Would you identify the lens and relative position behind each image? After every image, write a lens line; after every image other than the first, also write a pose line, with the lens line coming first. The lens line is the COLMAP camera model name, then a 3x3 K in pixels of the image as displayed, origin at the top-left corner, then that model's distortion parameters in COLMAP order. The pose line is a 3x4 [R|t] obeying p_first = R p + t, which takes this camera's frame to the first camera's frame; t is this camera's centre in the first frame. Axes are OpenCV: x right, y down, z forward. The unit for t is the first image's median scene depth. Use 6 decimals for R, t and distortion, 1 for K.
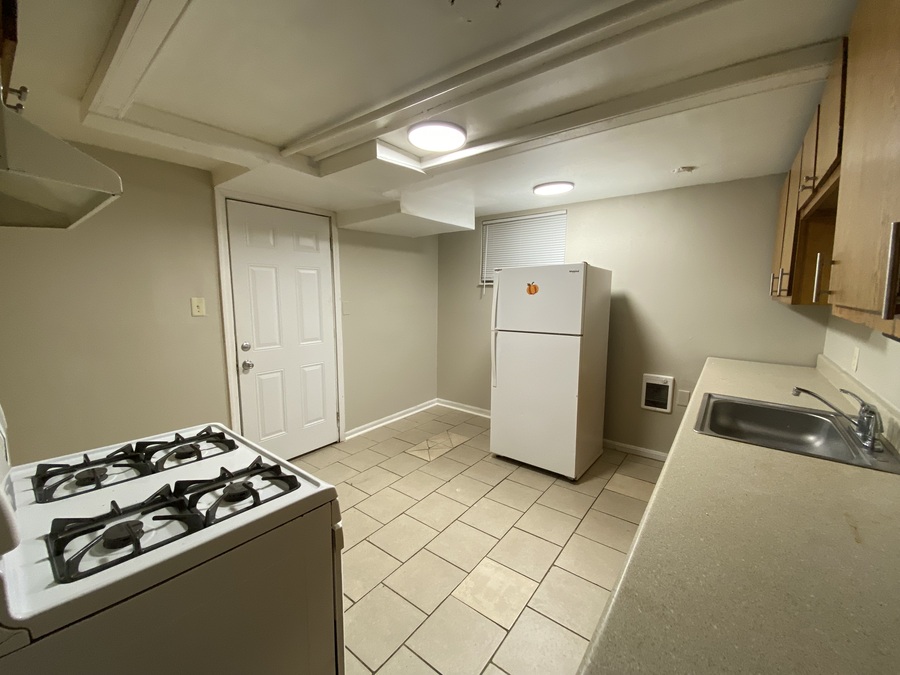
lens RADIAL K [[364.9, 0, 448.9], [0, 364.9, 338.2], [0, 0, 1]] dist [0.024901, -0.021822]
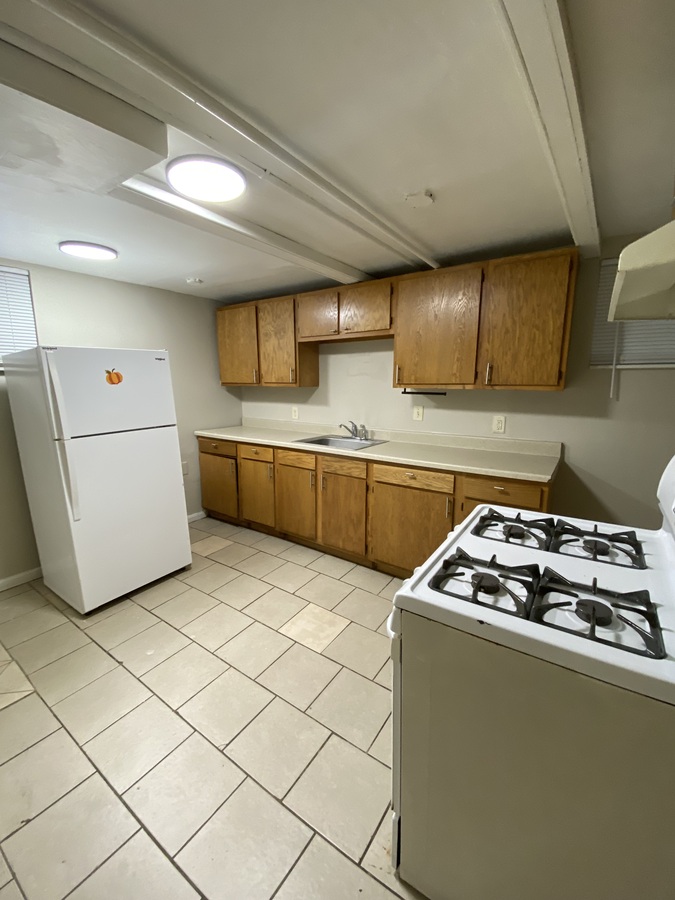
lens RADIAL K [[364.9, 0, 339.3], [0, 364.9, 448.8], [0, 0, 1]] dist [0.024901, -0.021822]
pose [[-0.055998, -0.184540, 0.981228, -0.644029], [0.135484, 0.972276, 0.190588, -0.072637], [-0.989196, 0.143613, -0.029444, 0.583700]]
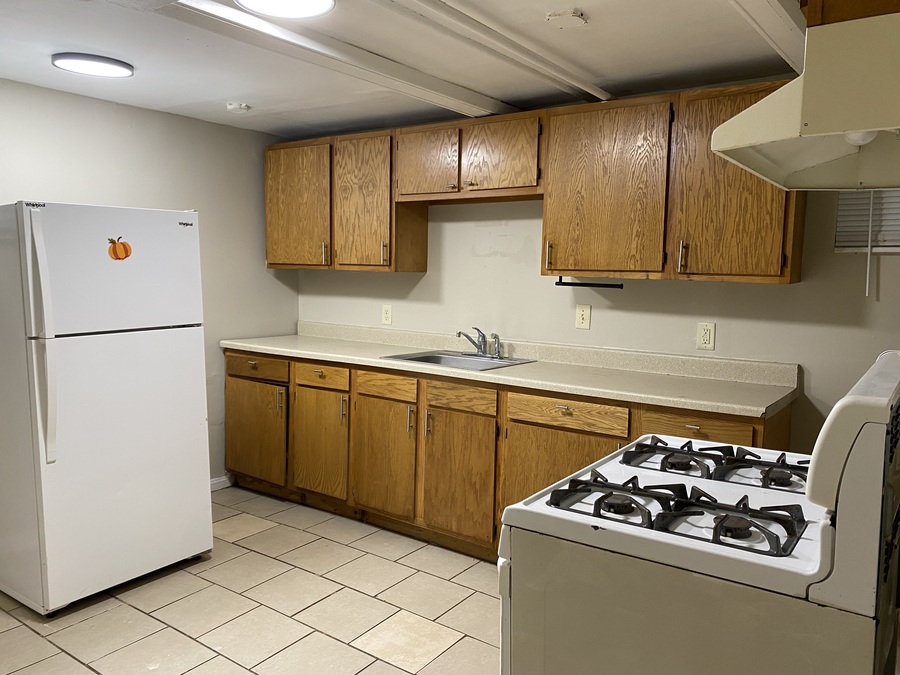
lens RADIAL K [[692.6, 0, 461.0], [0, 692.6, 333.4], [0, 0, 1]] dist [0.016761, 0.002409]
pose [[-0.044896, -0.095370, 0.994429, -0.855826], [0.113977, 0.988444, 0.099941, -0.060941], [-0.992468, 0.117829, -0.033508, 0.577128]]
